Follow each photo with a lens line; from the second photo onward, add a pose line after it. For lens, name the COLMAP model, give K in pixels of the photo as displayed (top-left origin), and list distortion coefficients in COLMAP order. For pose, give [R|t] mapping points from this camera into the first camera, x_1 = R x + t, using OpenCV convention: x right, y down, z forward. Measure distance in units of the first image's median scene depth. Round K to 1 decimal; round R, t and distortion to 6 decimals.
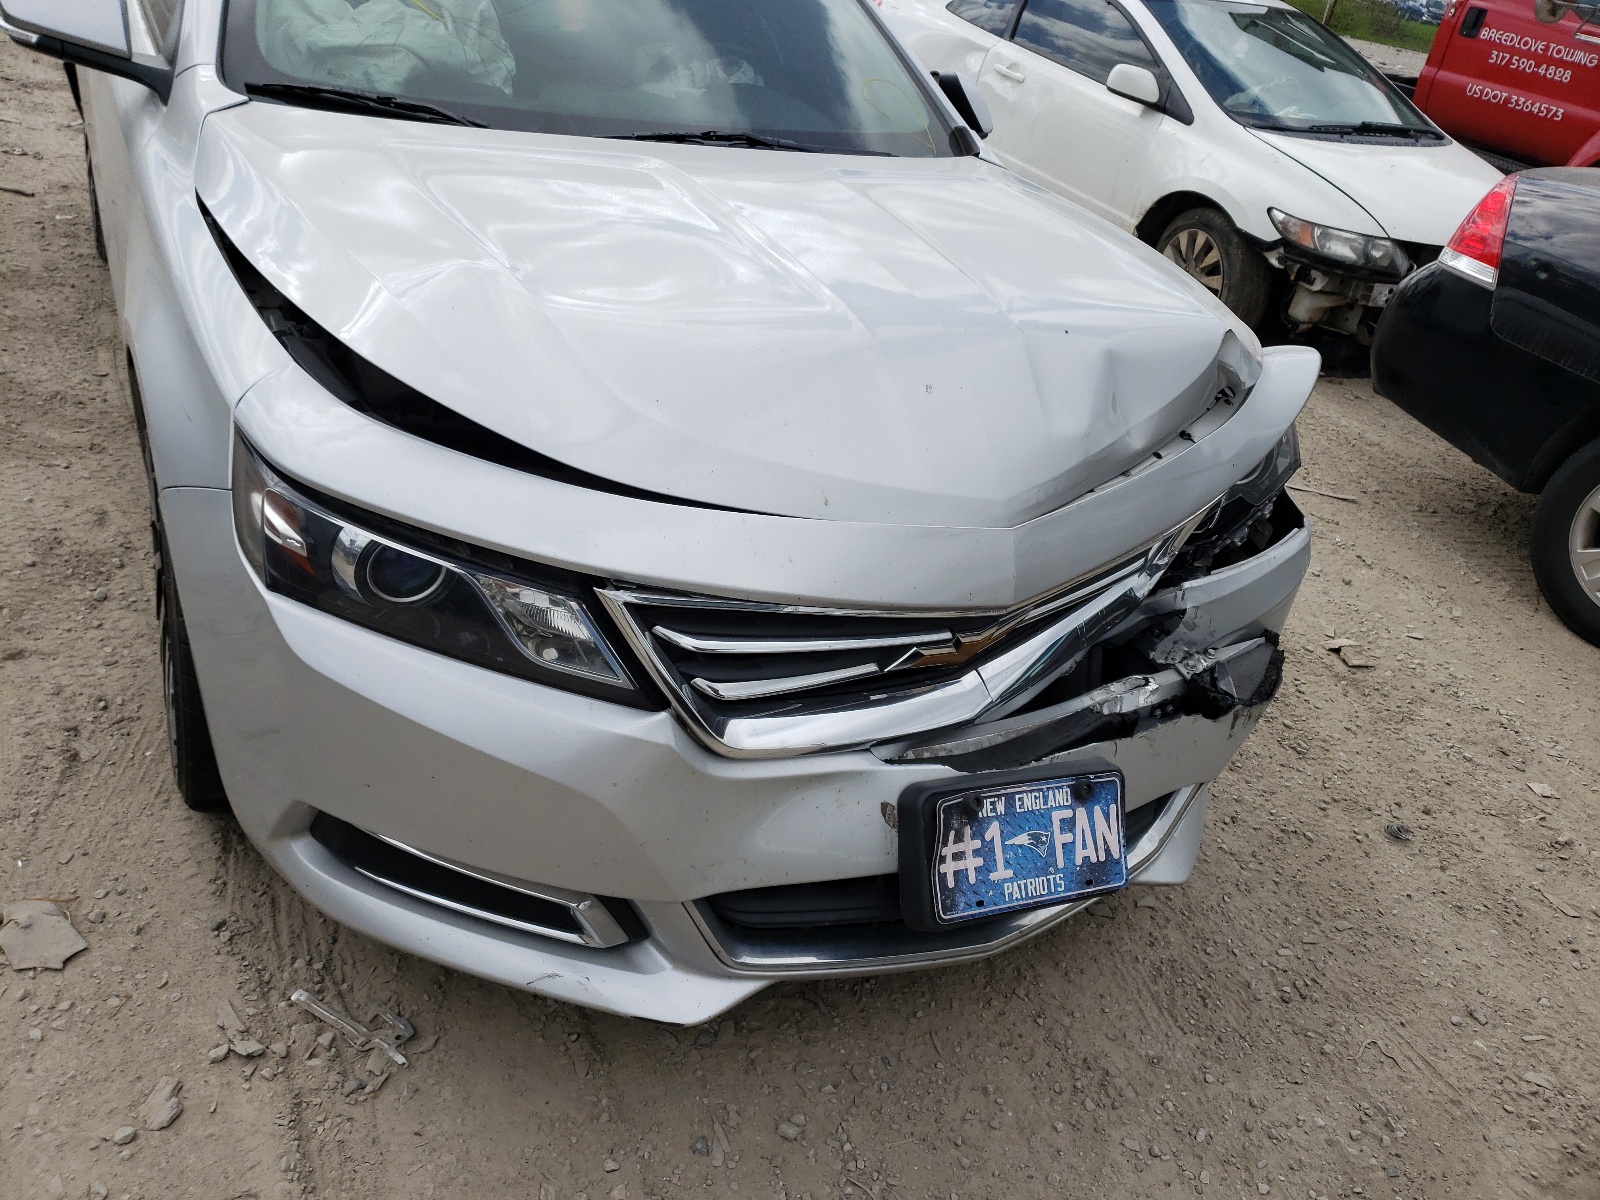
lens RADIAL K [[1454.6, 0, 800.0], [0, 1454.6, 600.0], [0, 0, 1]] dist [-0.011644, -0.015744]
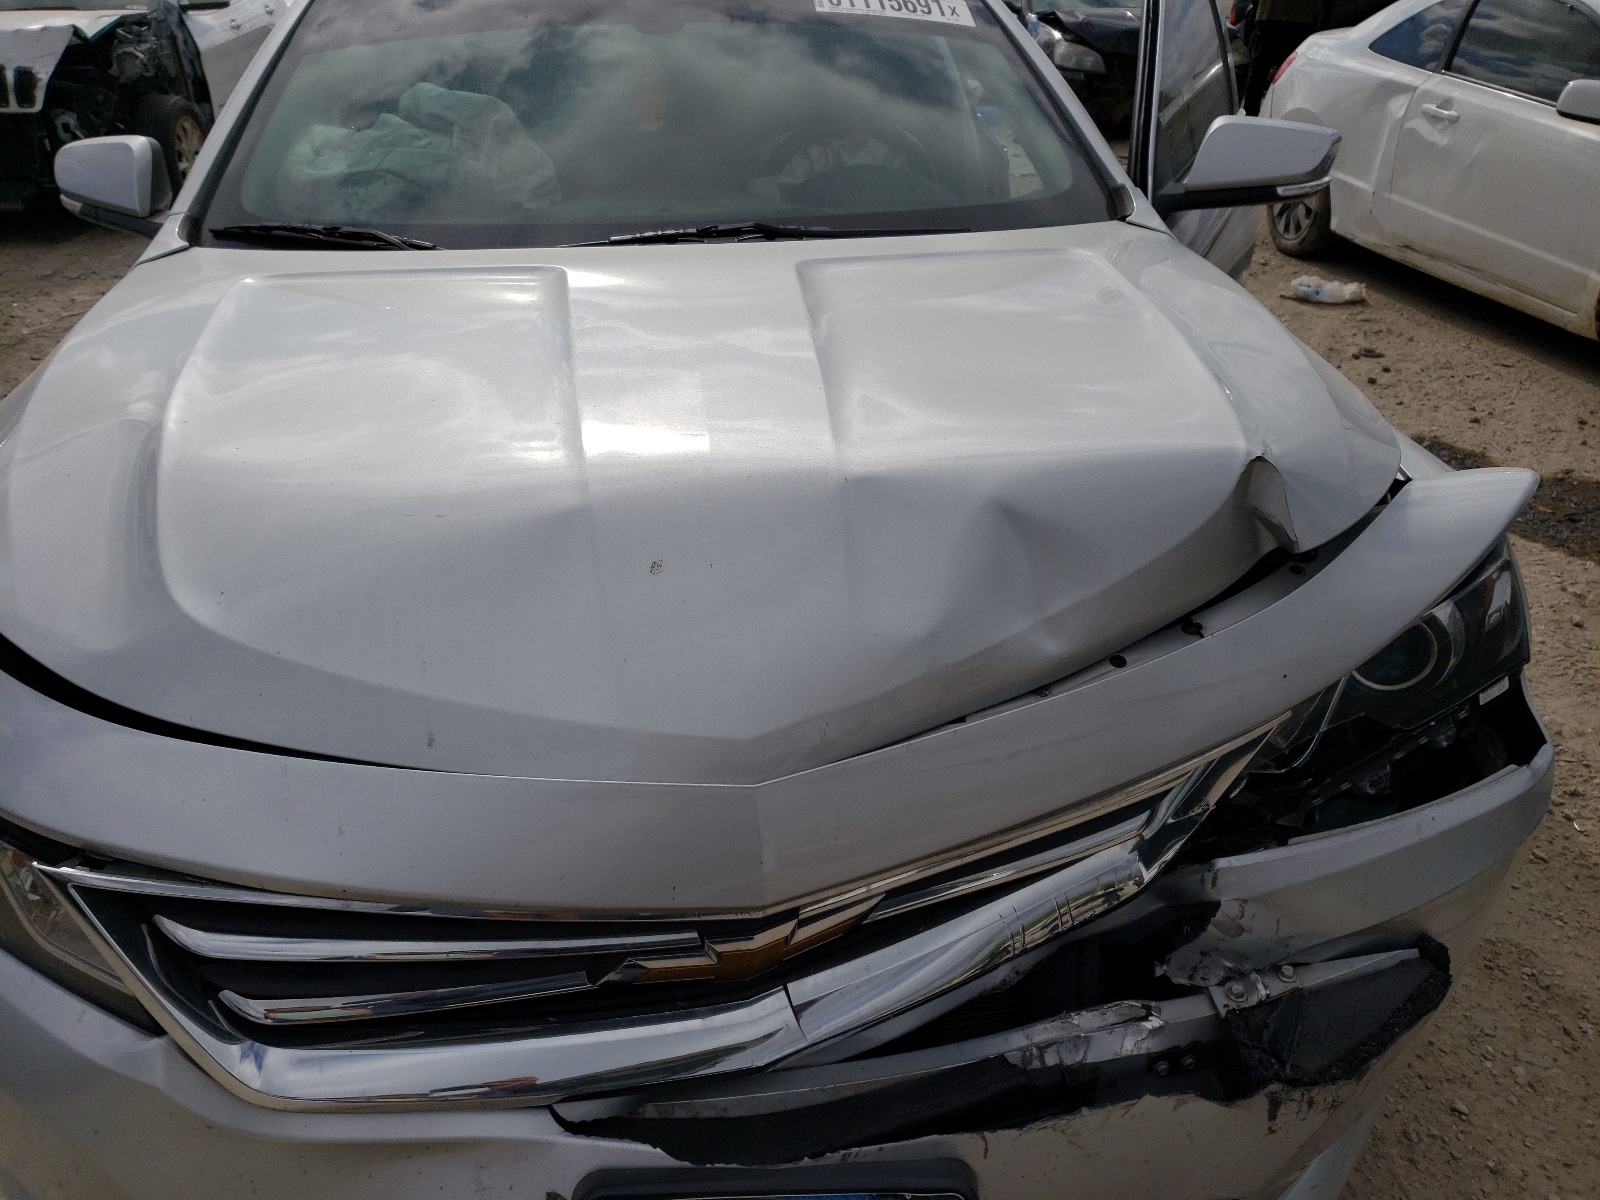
lens RADIAL K [[1367.8, 0, 800.0], [0, 1367.8, 600.0], [0, 0, 1]] dist [0.002030, 0.023316]
pose [[0.900992, 0.010319, -0.433712, 0.358097], [-0.036561, 0.997967, -0.052208, -0.085844], [0.432292, 0.062896, 0.899538, 0.390873]]
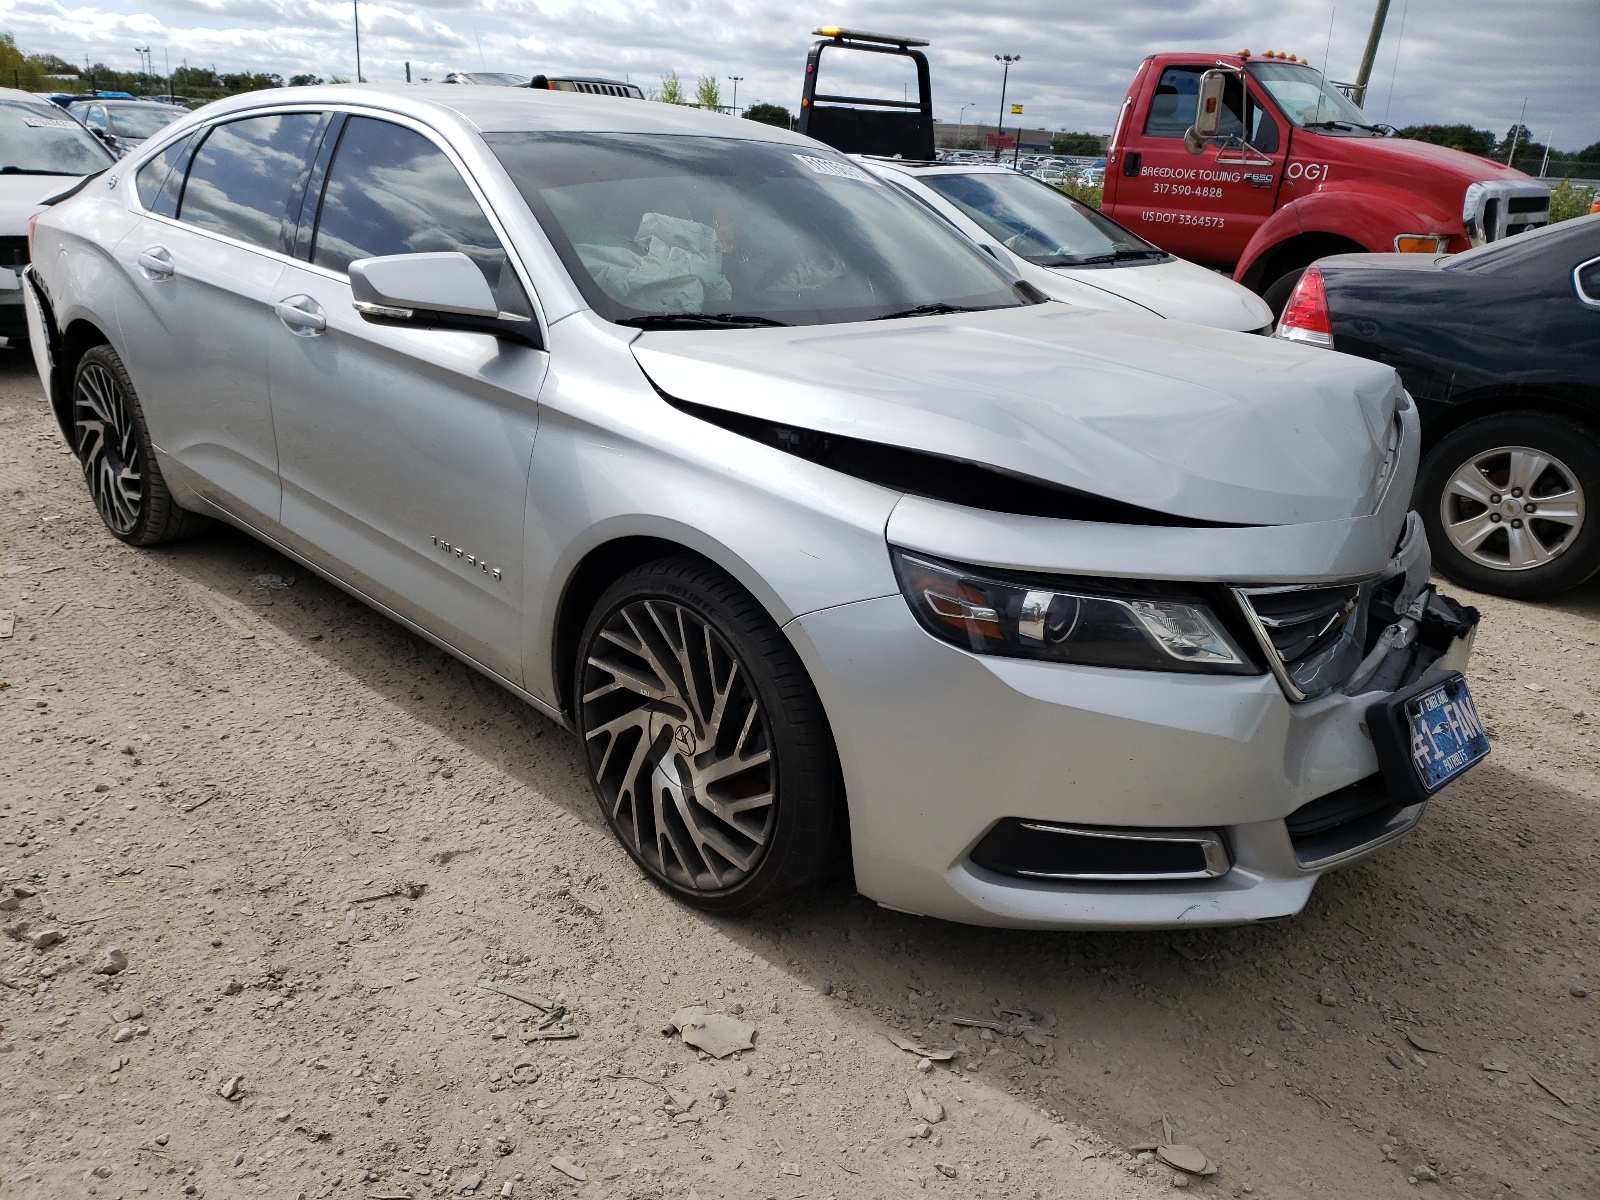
lens RADIAL K [[1454.6, 0, 800.0], [0, 1454.6, 600.0], [0, 0, 1]] dist [-0.011644, -0.015744]
pose [[0.941880, -0.211021, 0.261404, -0.636572], [0.243622, 0.964808, -0.098960, 0.028637], [-0.231322, 0.156892, 0.960143, -0.175308]]
